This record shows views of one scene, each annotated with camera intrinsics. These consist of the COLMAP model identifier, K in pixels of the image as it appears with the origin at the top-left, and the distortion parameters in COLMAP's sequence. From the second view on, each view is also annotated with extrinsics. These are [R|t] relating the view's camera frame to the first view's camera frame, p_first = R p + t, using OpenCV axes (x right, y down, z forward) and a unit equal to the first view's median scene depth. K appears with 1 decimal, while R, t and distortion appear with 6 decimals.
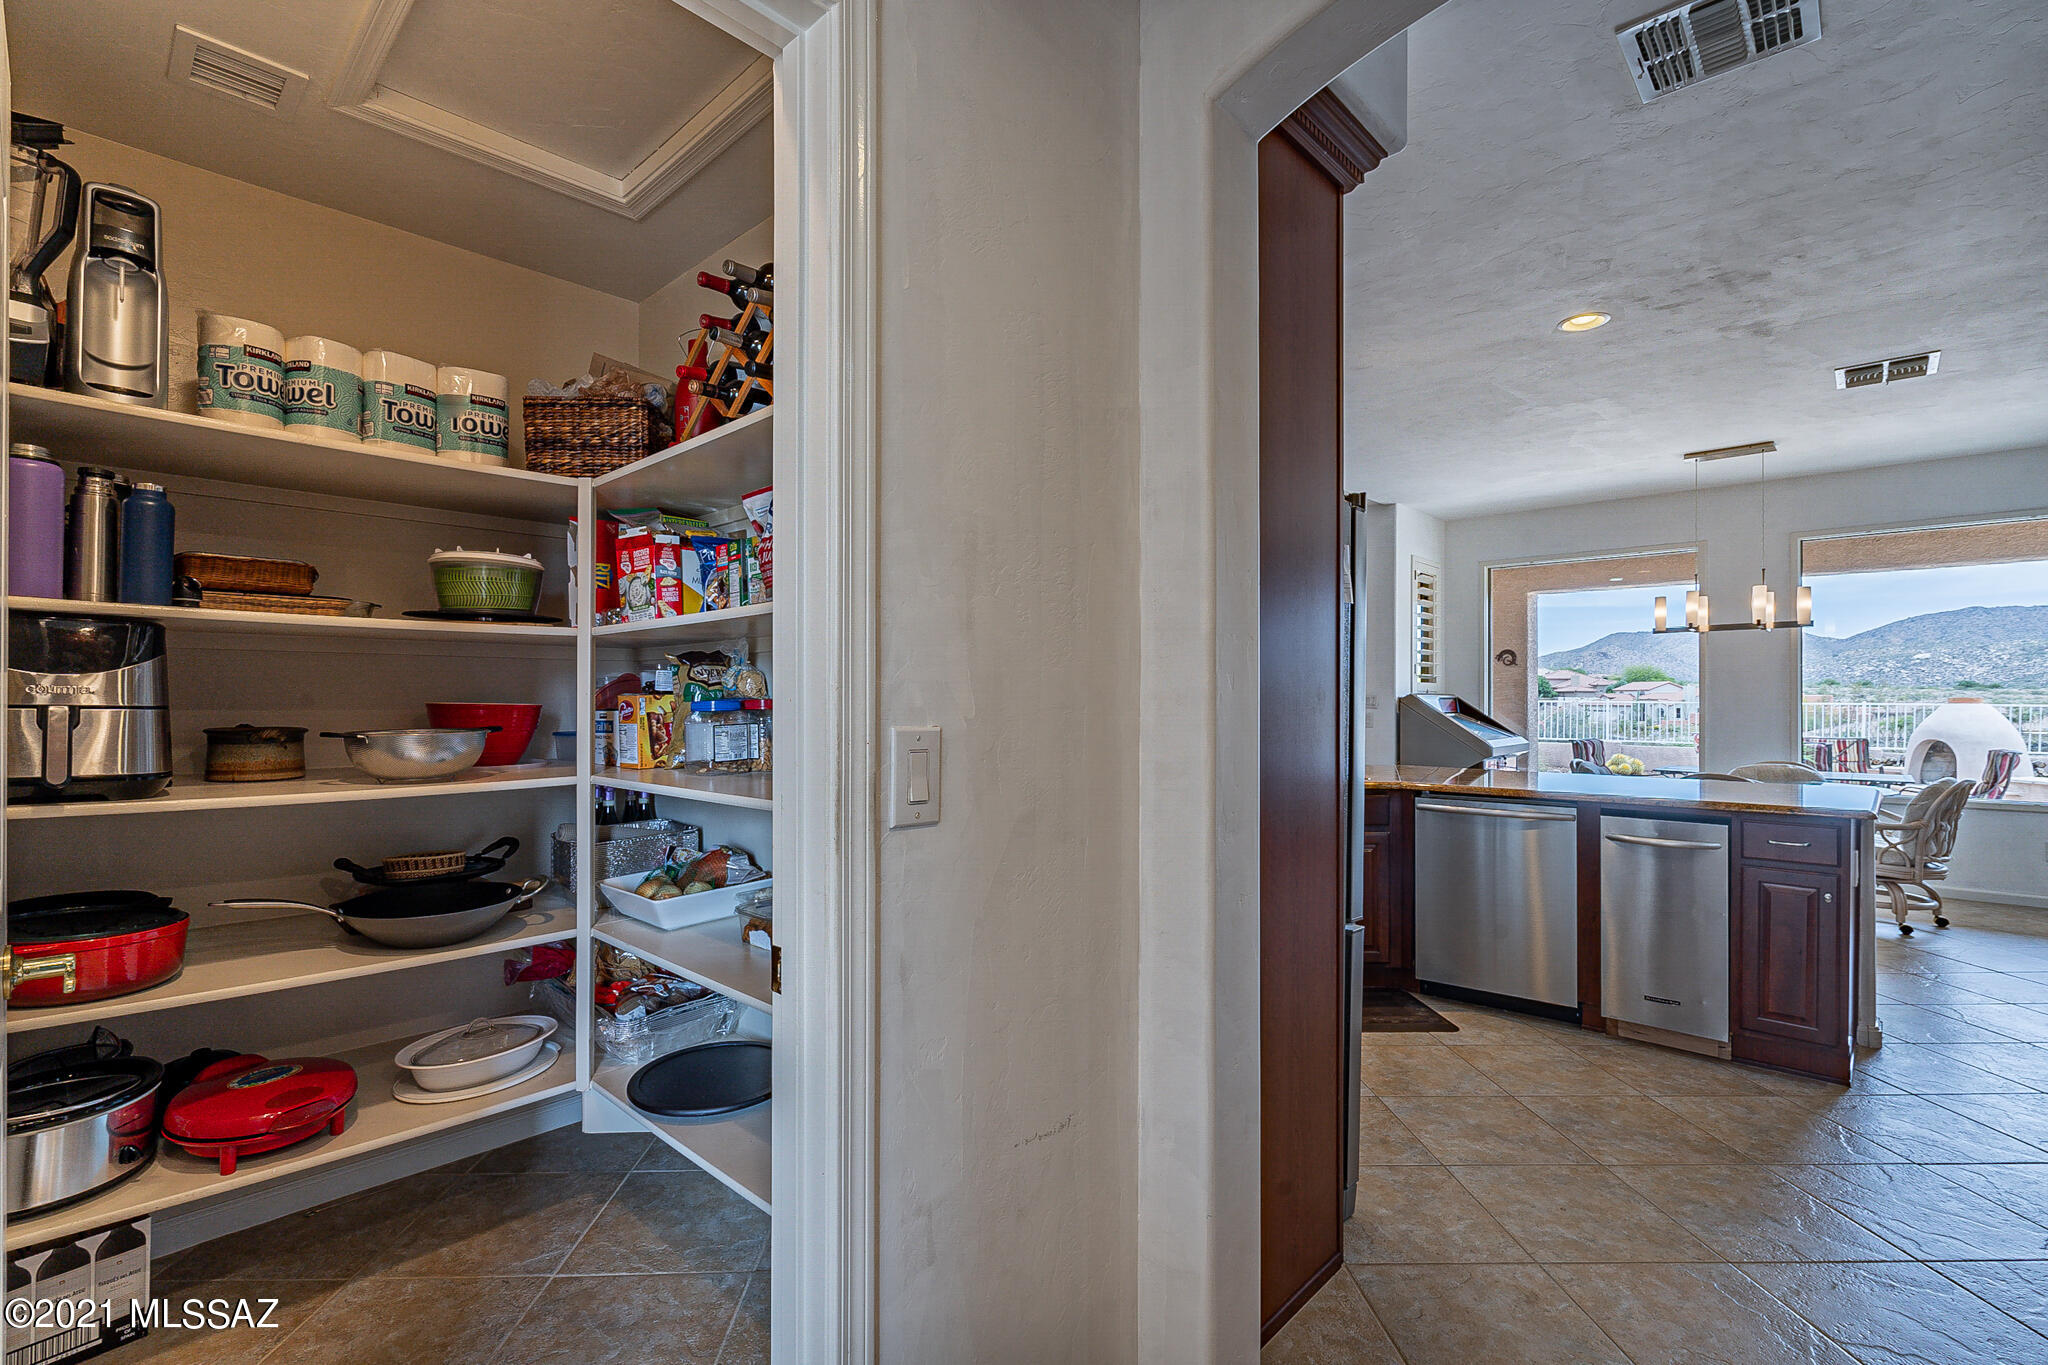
lens RADIAL K [[924.7, 0, 1012.6], [0, 924.7, 689.6], [0, 0, 1]] dist [-0.004978, 0.000849]
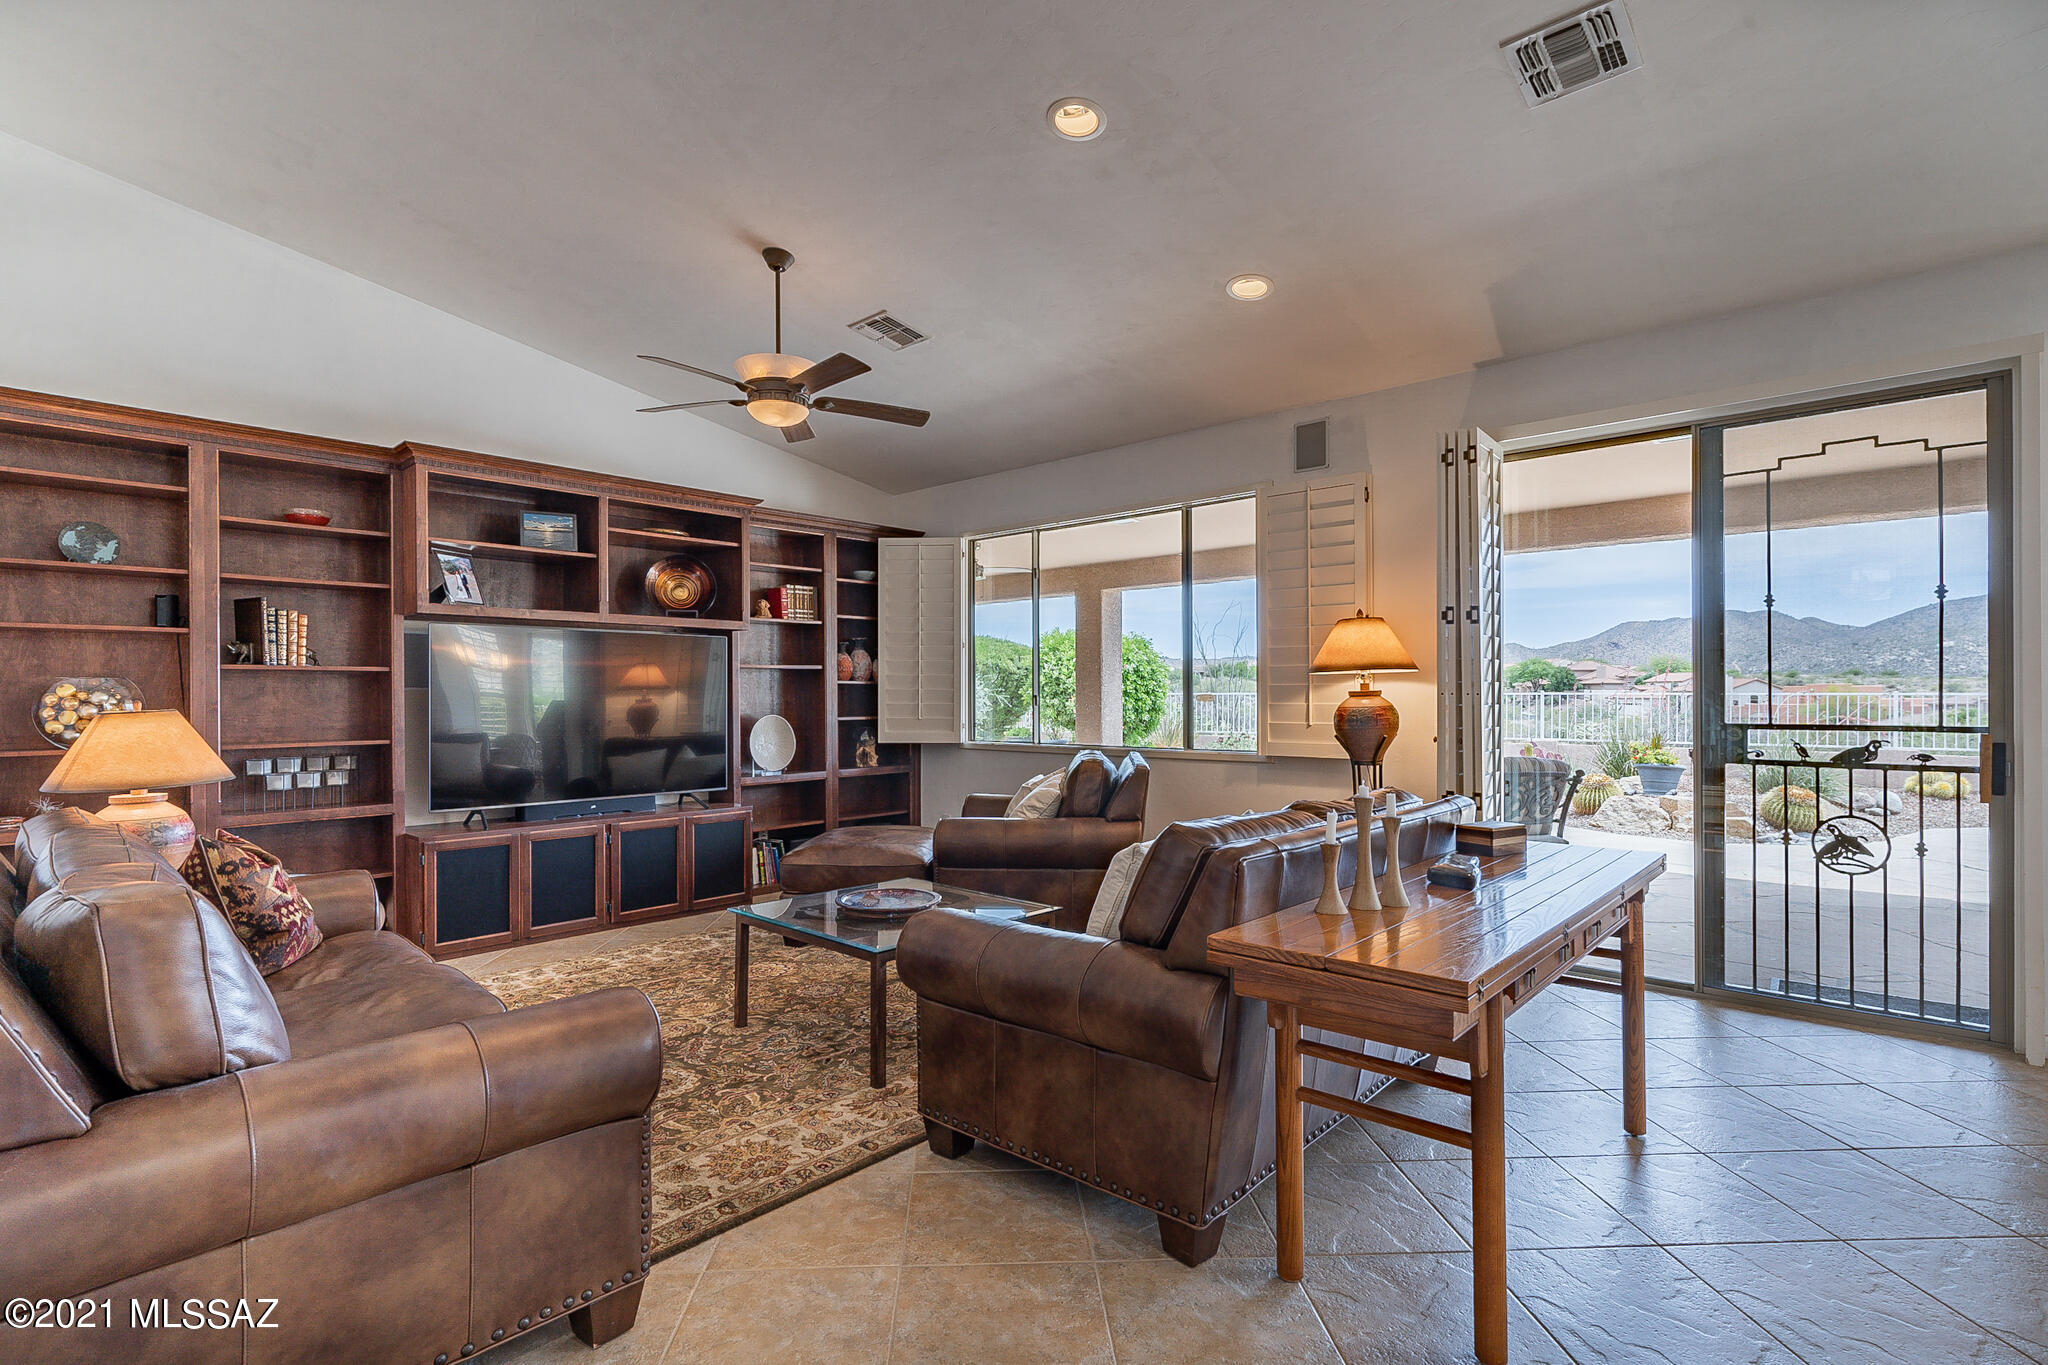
lens RADIAL K [[983.7, 0, 1027.0], [0, 983.7, 688.4], [0, 0, 1]] dist [-0.009672, 0.000316]
pose [[0.999509, -0.006107, 0.030740, -0.157238], [0.006003, 0.999976, 0.003455, 0.004767], [-0.030760, -0.003269, 0.999521, 0.620026]]
